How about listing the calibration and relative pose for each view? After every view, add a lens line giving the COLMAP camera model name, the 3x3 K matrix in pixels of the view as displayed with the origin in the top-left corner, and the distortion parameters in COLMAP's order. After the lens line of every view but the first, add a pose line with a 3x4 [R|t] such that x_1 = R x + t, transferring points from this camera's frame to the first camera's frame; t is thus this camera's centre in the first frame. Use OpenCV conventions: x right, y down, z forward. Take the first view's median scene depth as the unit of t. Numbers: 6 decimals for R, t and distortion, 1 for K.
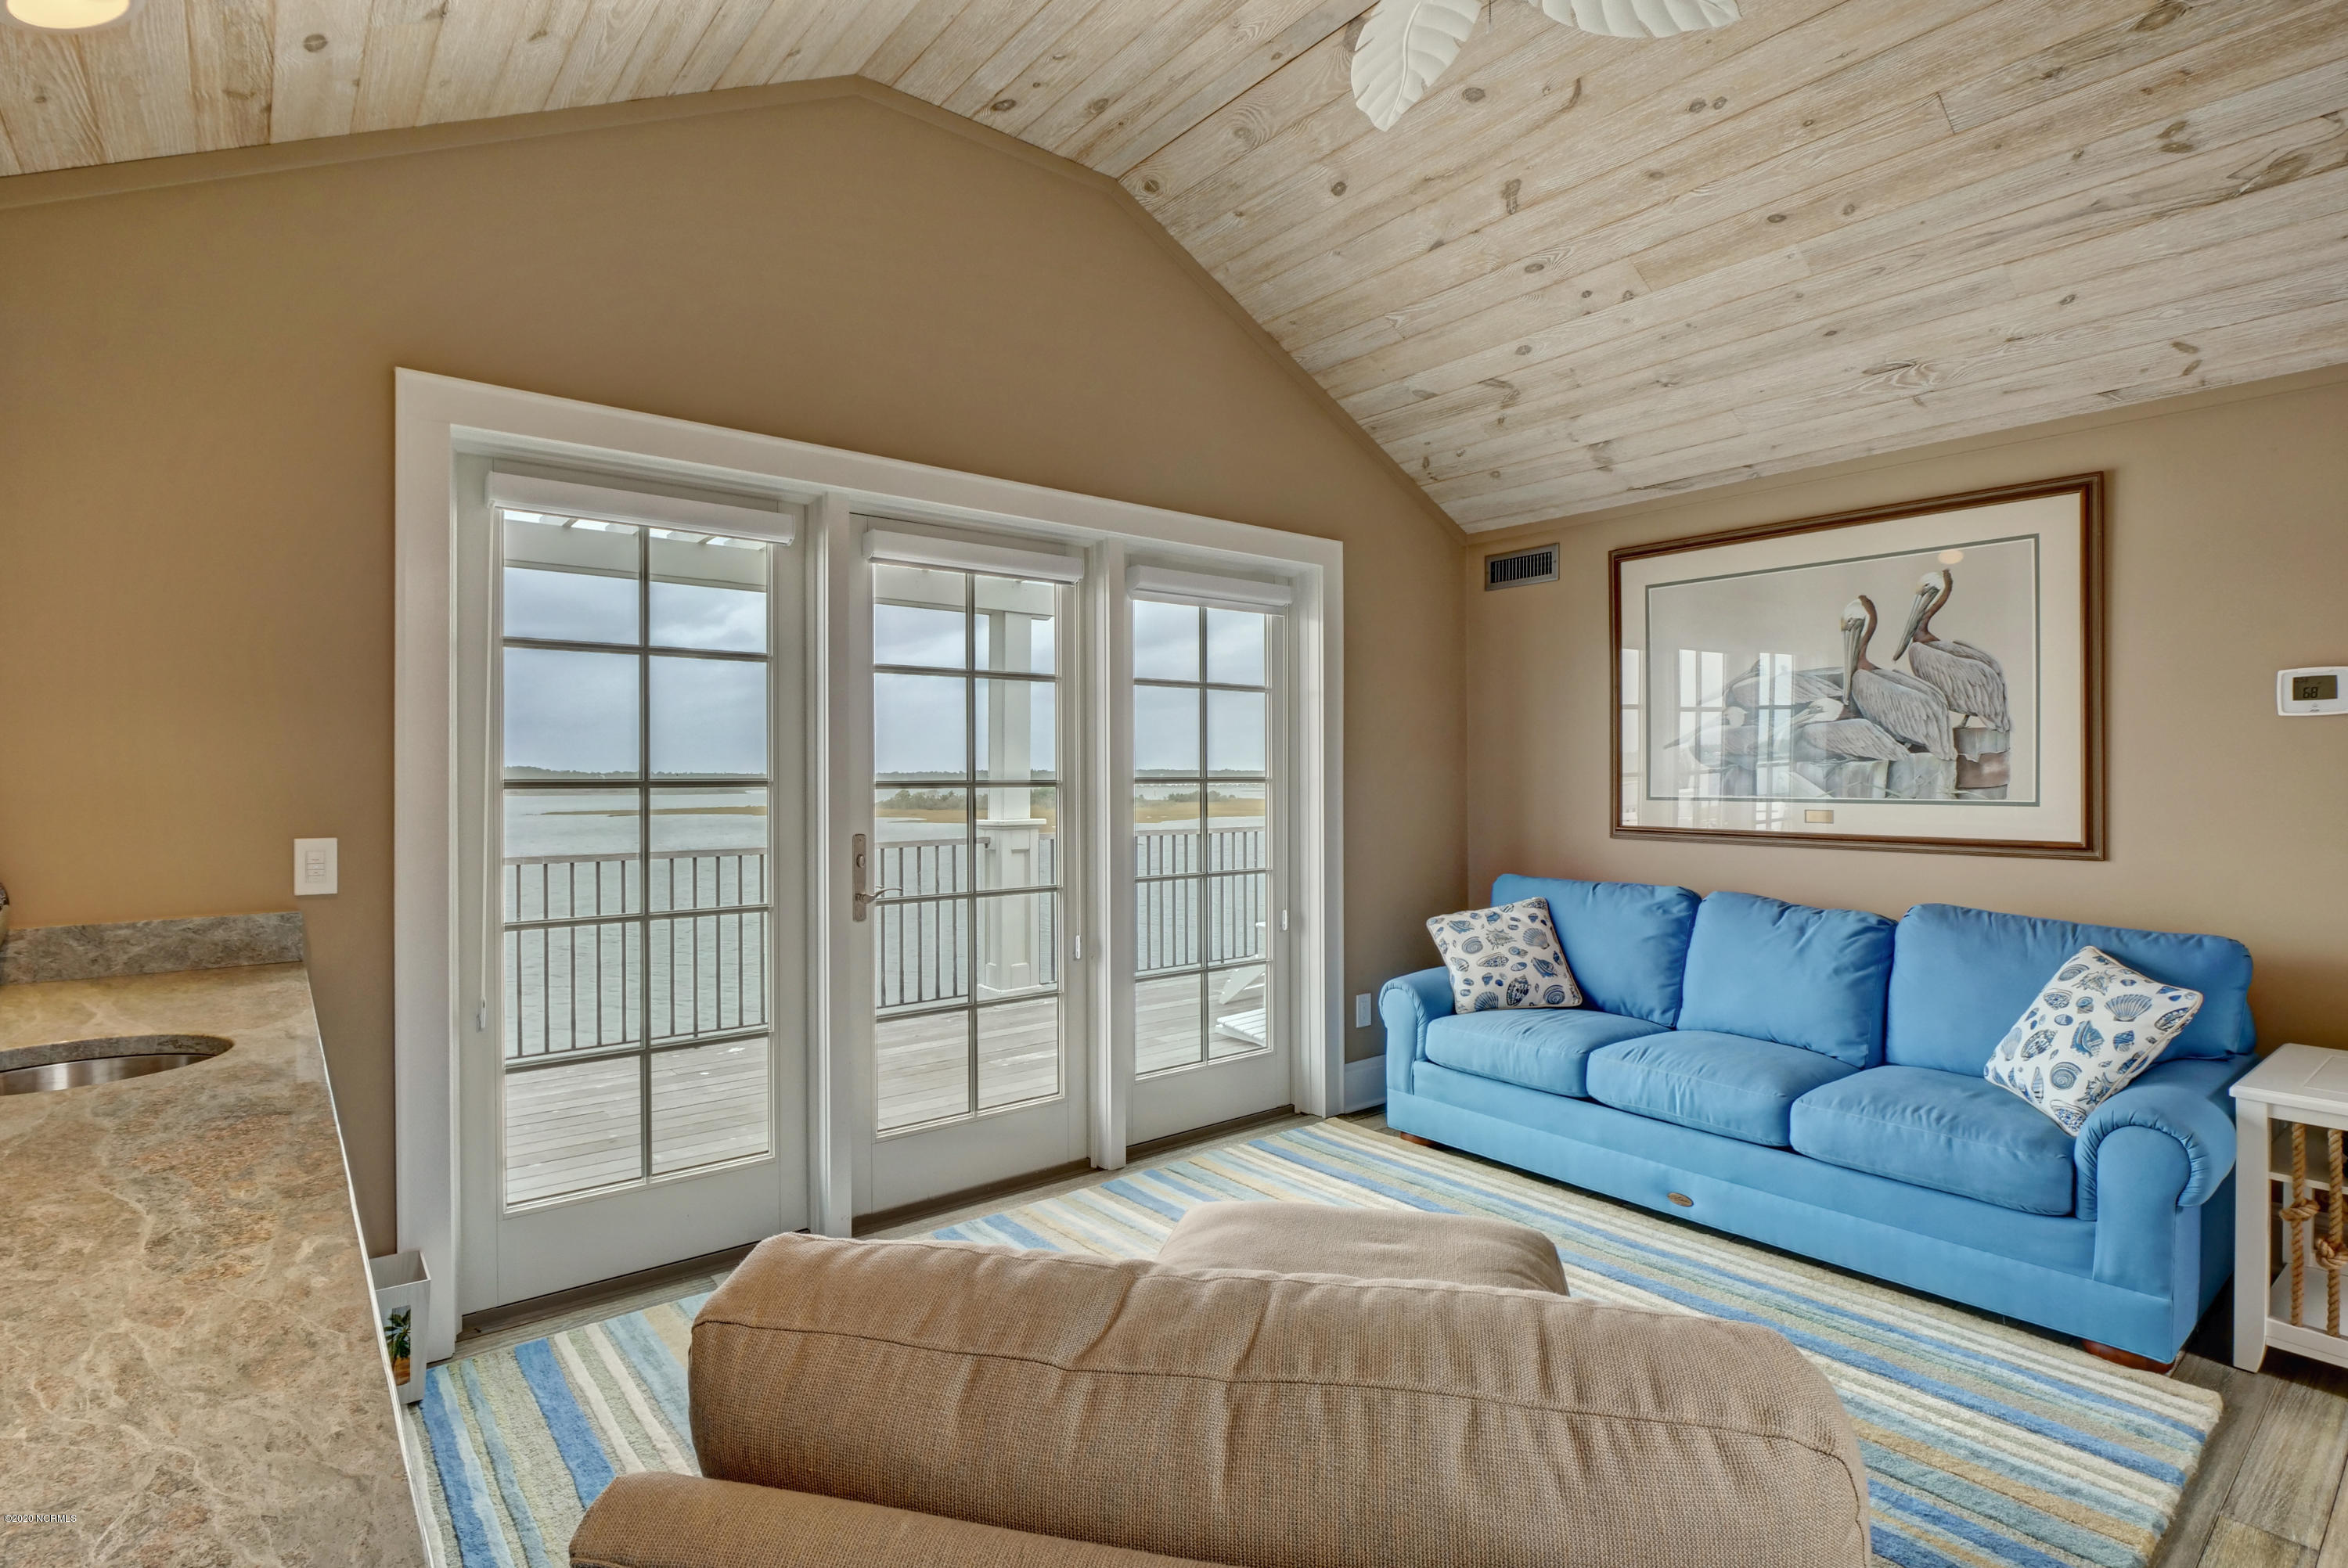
lens RADIAL K [[1148.5, 0, 1179.6], [0, 1148.5, 778.8], [0, 0, 1]] dist [-0.011540, -0.000286]
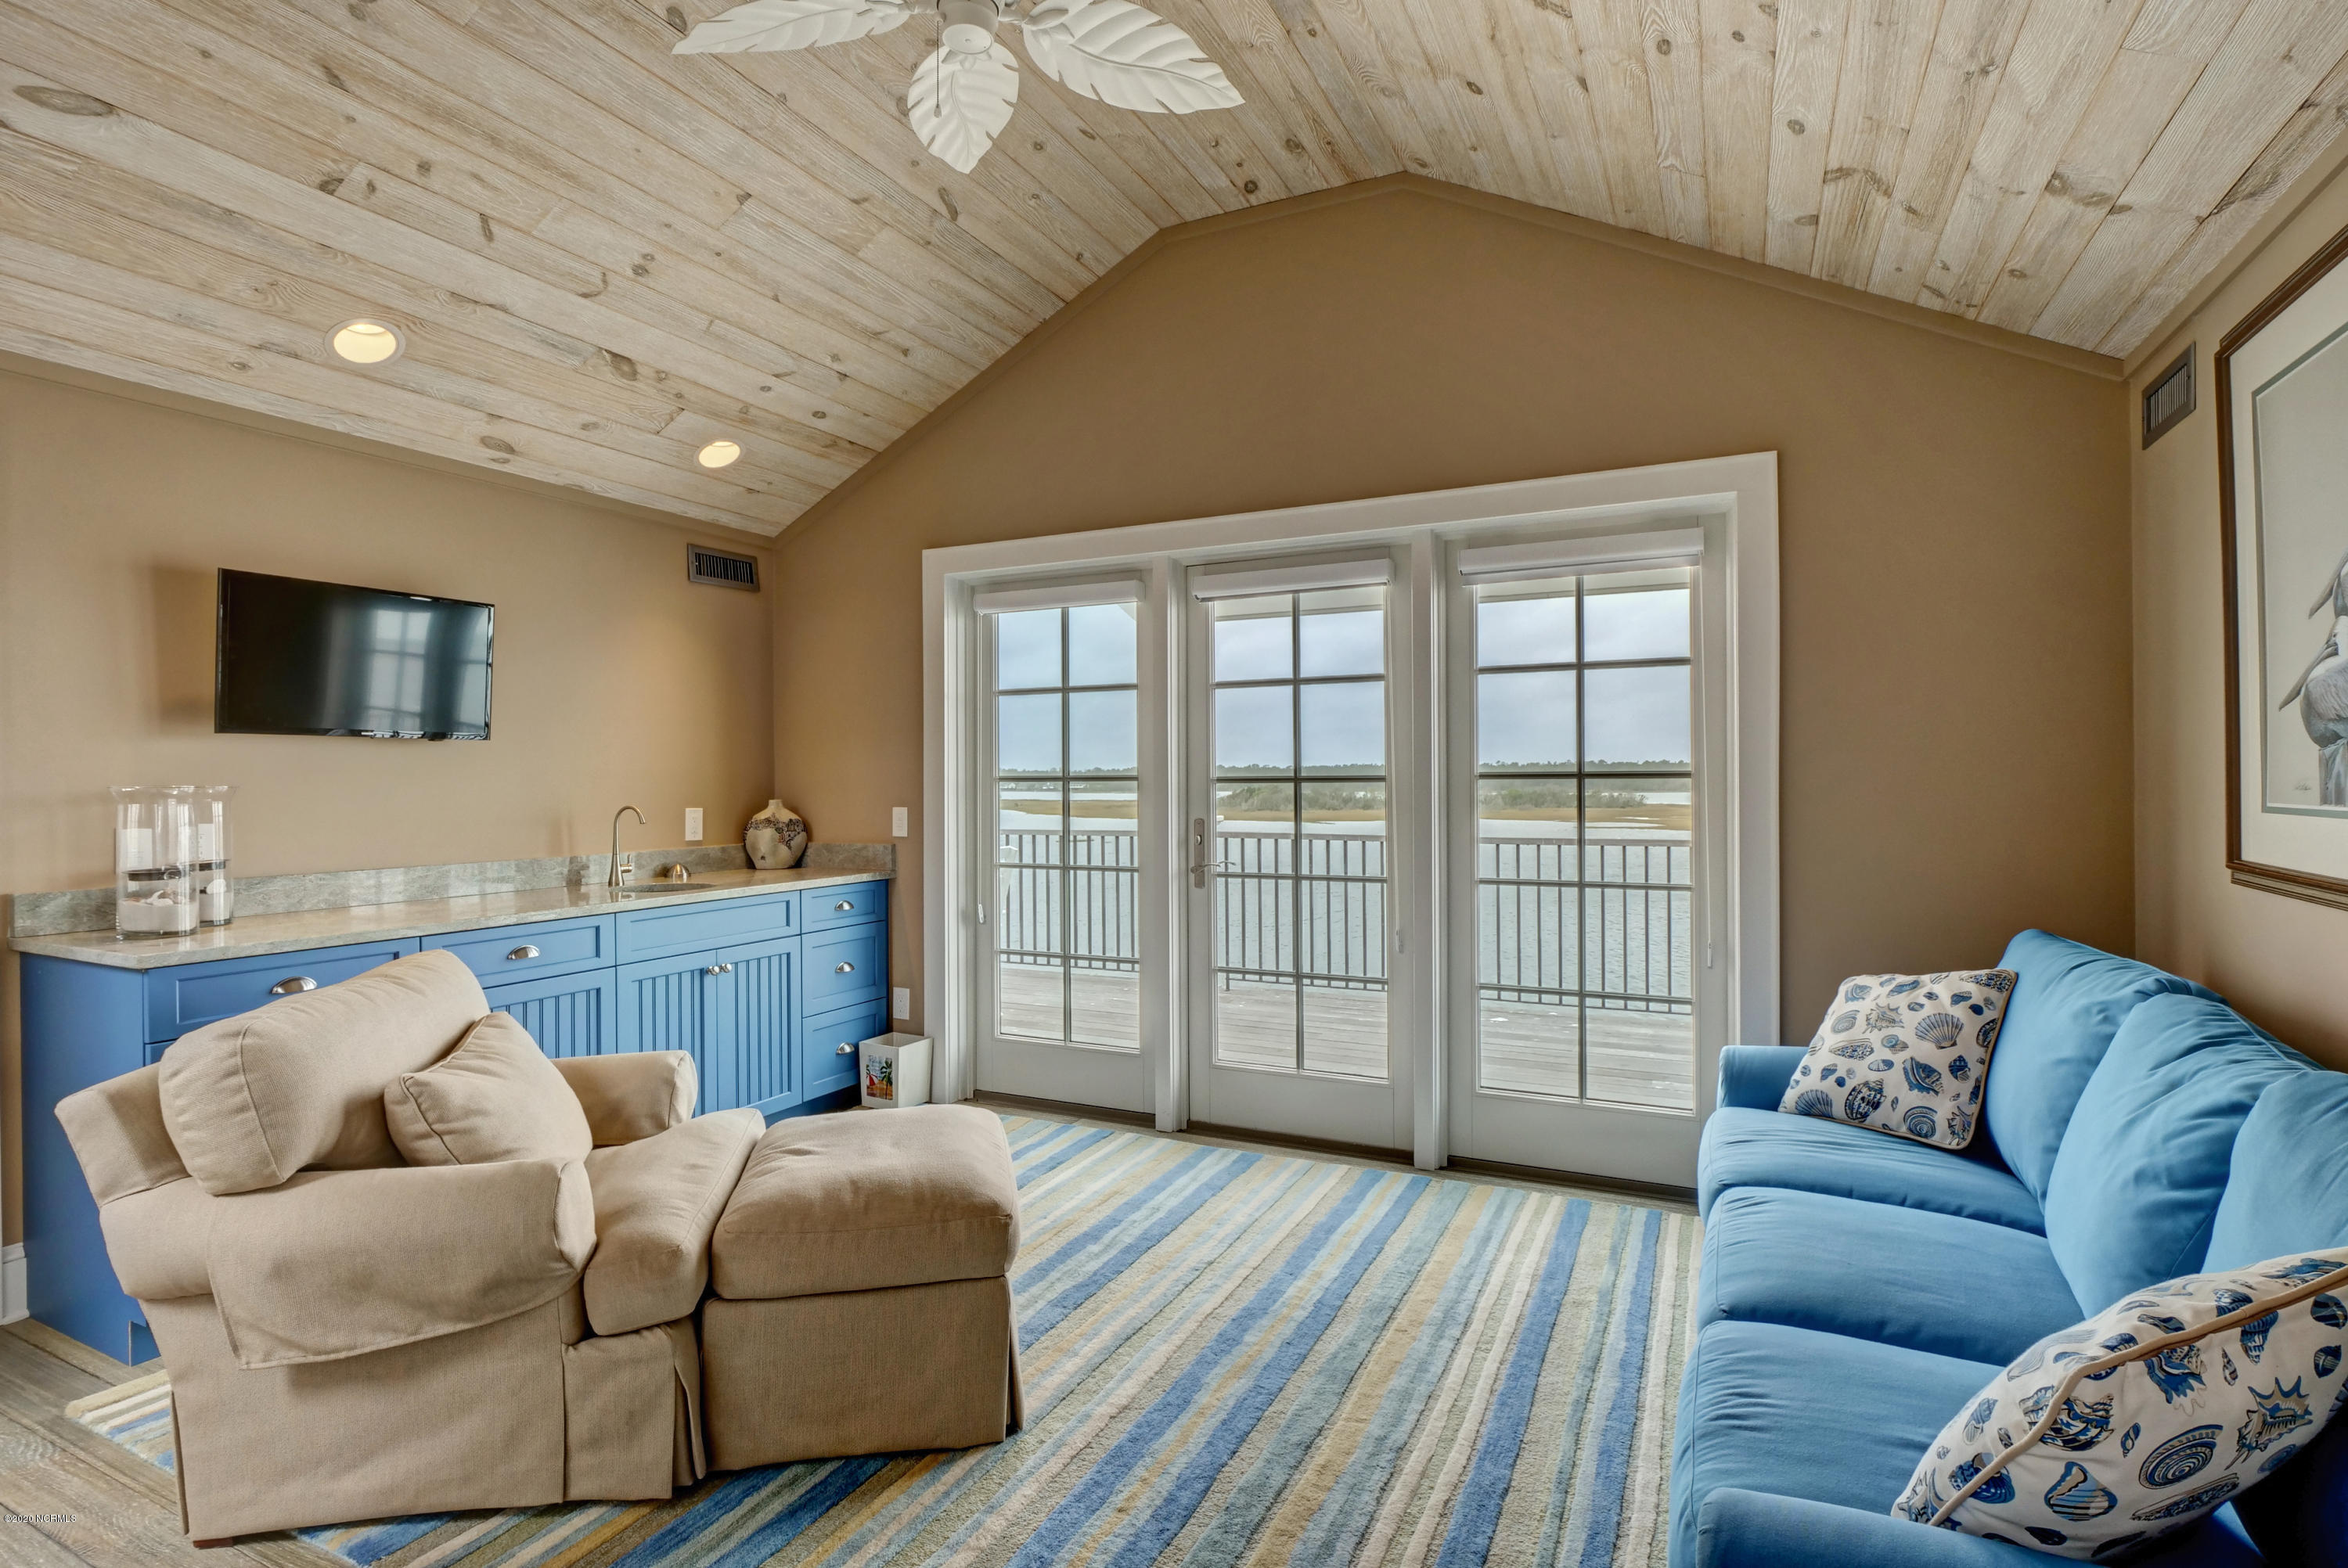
lens RADIAL K [[1148.5, 0, 1173.5], [0, 1148.5, 771.7], [0, 0, 1]] dist [-0.011540, -0.000286]
pose [[0.415713, -0.003159, -0.909490, 0.710393], [0.005154, 0.999986, -0.001117, -0.001646], [0.909481, -0.004223, 0.415723, 0.374337]]
